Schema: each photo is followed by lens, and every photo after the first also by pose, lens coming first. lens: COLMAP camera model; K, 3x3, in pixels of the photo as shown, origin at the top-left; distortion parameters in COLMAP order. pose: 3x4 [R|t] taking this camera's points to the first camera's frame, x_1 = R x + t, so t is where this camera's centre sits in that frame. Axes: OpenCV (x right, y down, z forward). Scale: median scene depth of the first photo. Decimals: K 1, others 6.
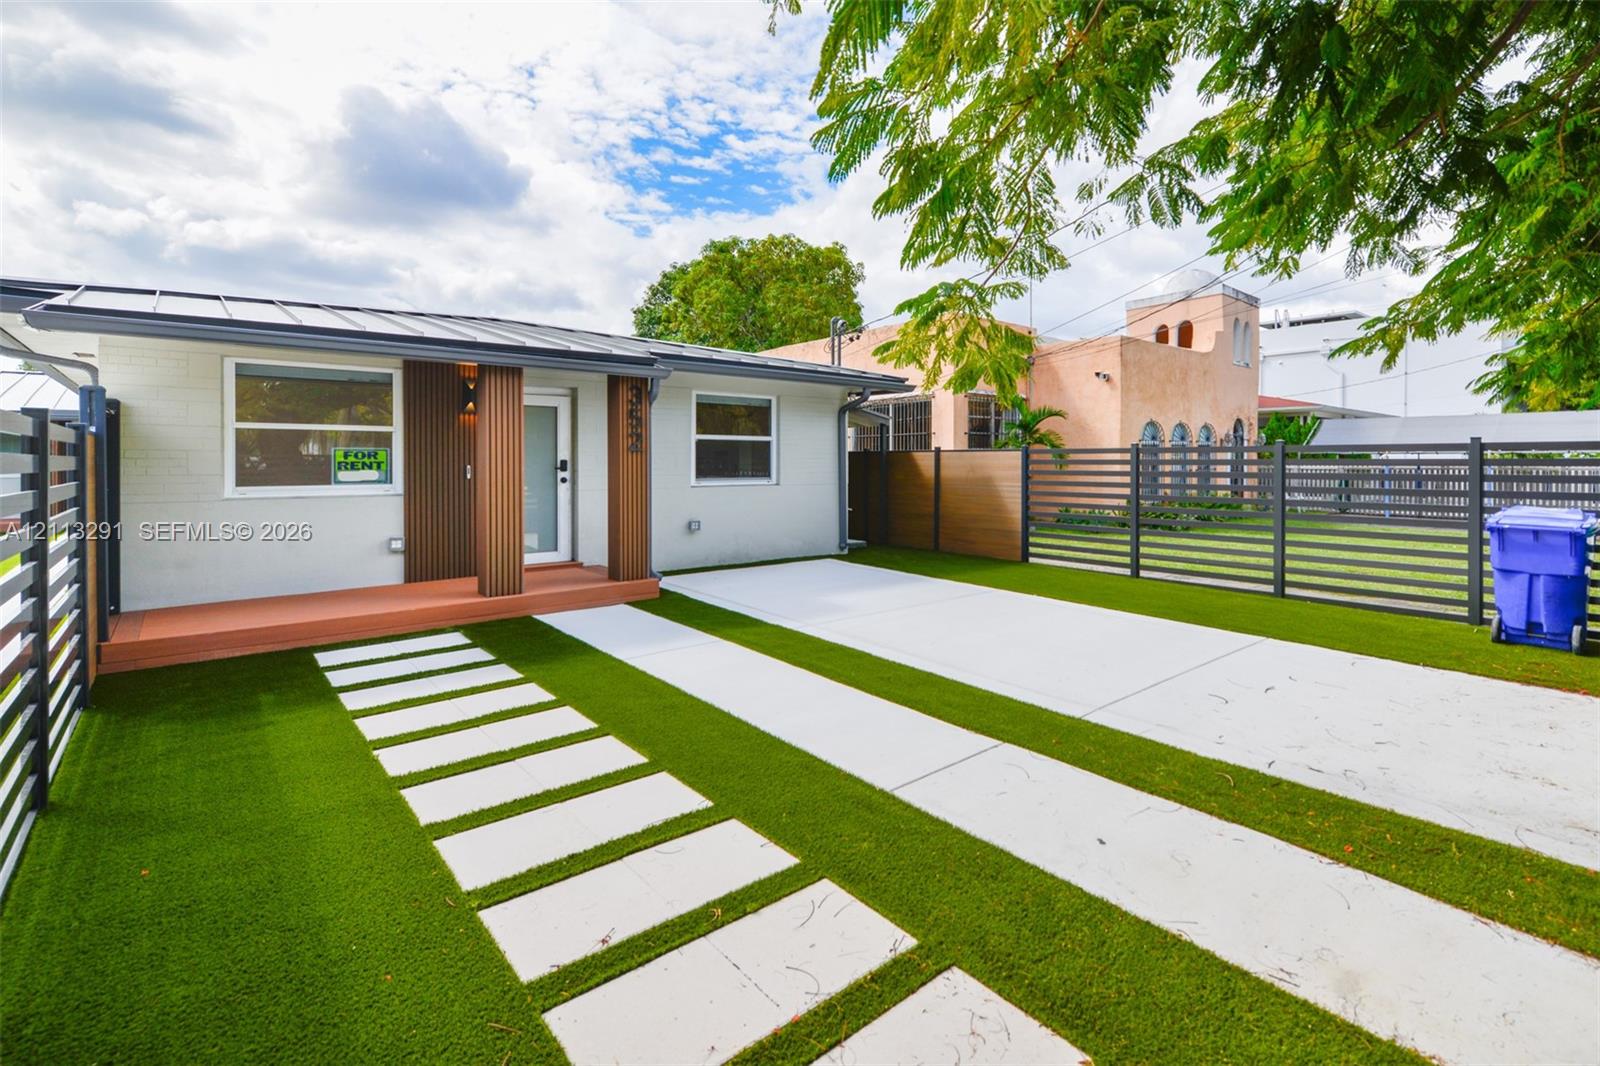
lens RADIAL K [[739.4, 0, 915.4], [0, 739.4, 469.4], [0, 0, 1]] dist [0.003409, -0.000851]
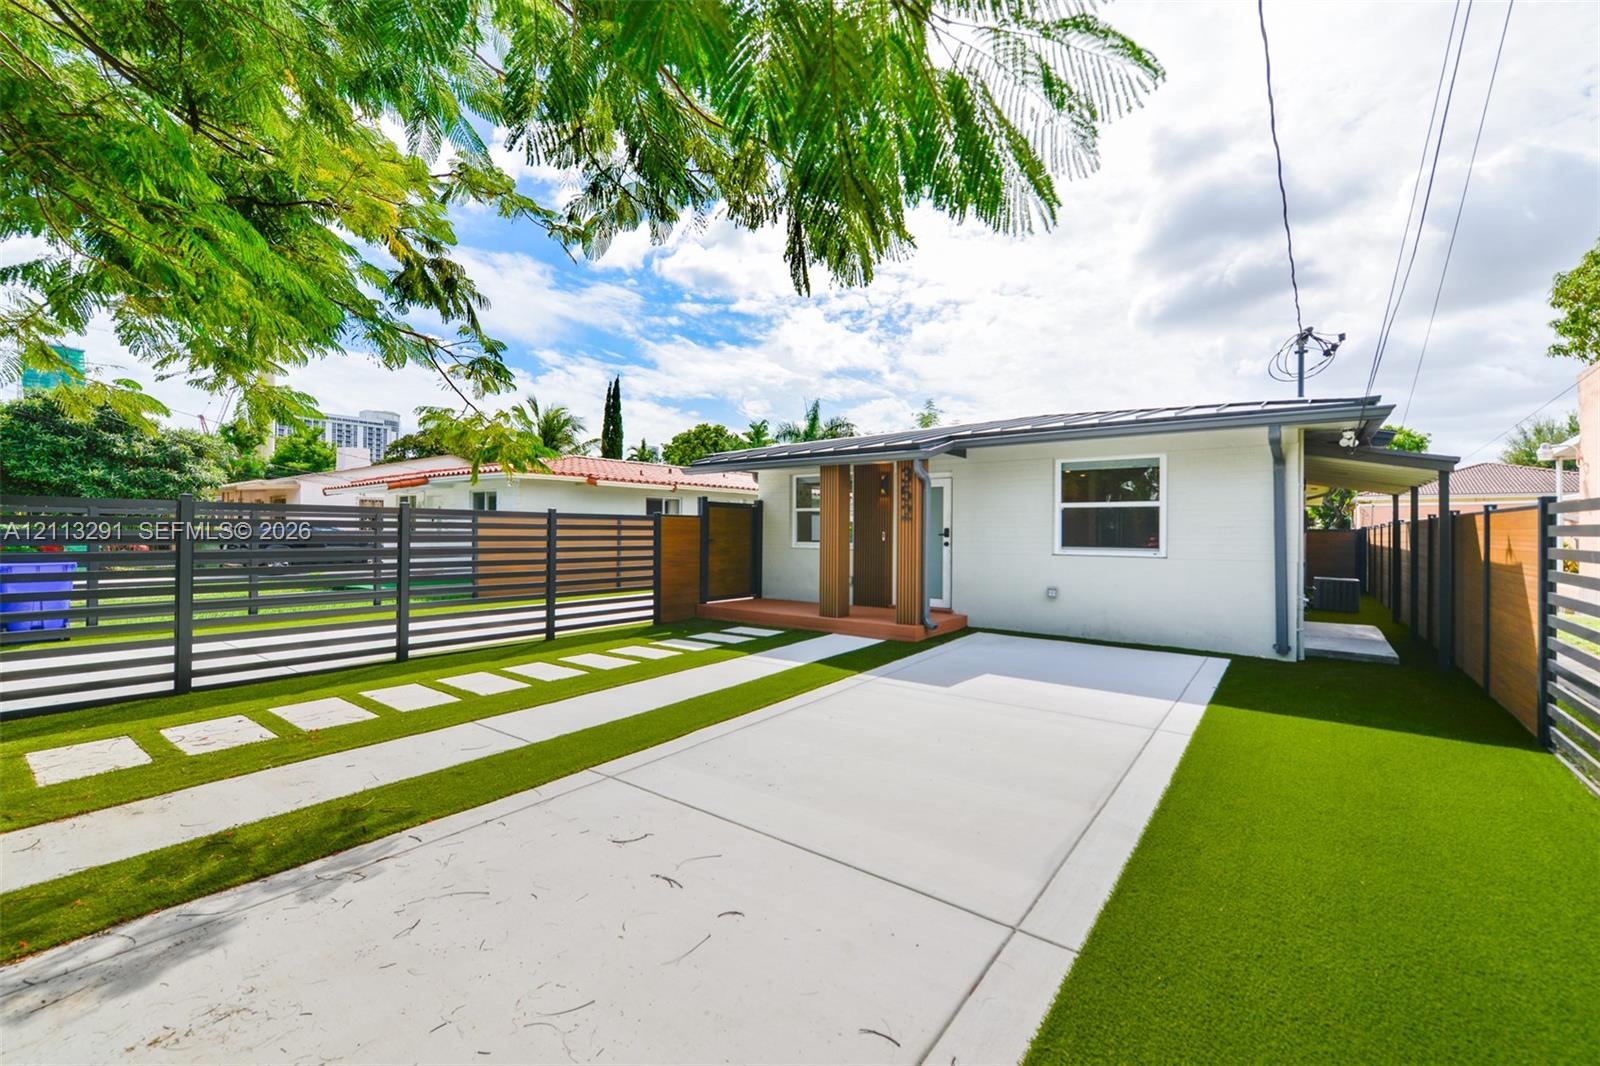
lens RADIAL K [[649.7, 0, 807.3], [0, 649.7, 526.9], [0, 0, 1]] dist [-0.010554, -0.000041]
pose [[0.151473, -0.004074, -0.988453, 0.593325], [-0.016377, 0.999844, -0.006630, -0.003926], [0.988326, 0.017192, 0.151383, 0.592949]]
